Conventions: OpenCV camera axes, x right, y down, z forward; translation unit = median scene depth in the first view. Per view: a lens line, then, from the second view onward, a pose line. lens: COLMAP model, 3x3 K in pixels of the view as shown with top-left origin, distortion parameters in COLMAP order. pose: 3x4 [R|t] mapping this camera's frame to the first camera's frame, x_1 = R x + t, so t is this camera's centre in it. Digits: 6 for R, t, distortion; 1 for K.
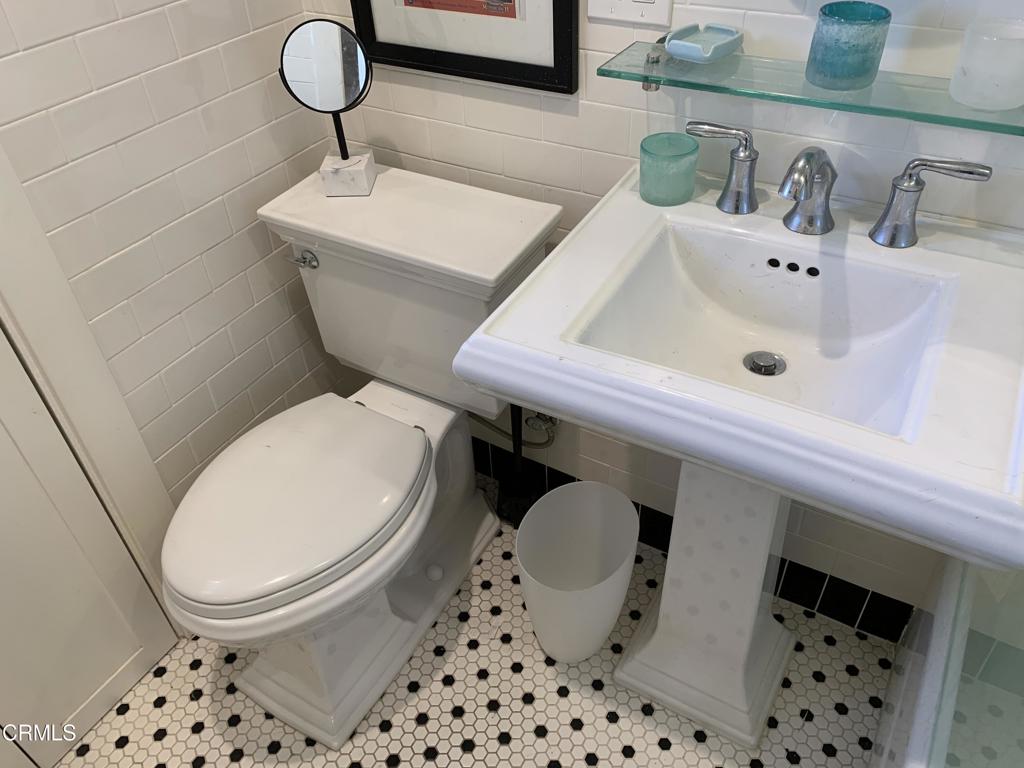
lens RADIAL K [[781.1, 0, 513.6], [0, 781.1, 384.3], [0, 0, 1]] dist [0.000542, 0.000328]
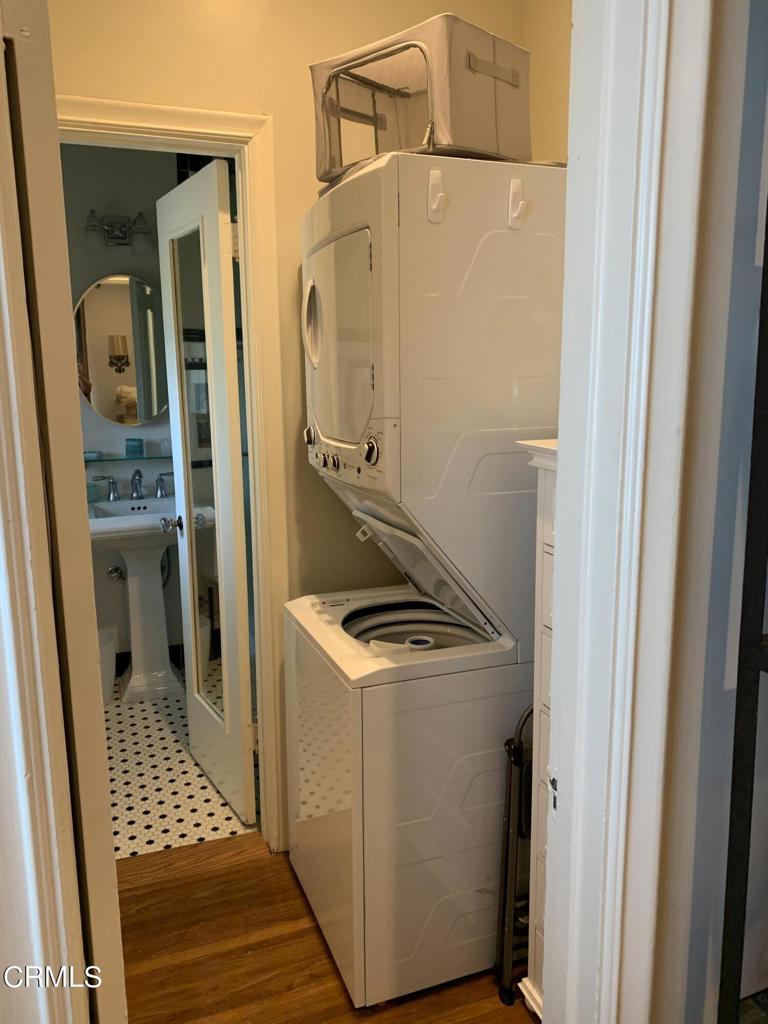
lens RADIAL K [[781.1, 0, 384.6], [0, 781.1, 511.9], [0, 0, 1]] dist [0.000542, 0.000328]
pose [[0.630422, -0.096335, 0.770252, -1.658919], [0.483989, 0.824565, -0.292998, 1.431907], [-0.606897, 0.557505, 0.566449, -1.658901]]
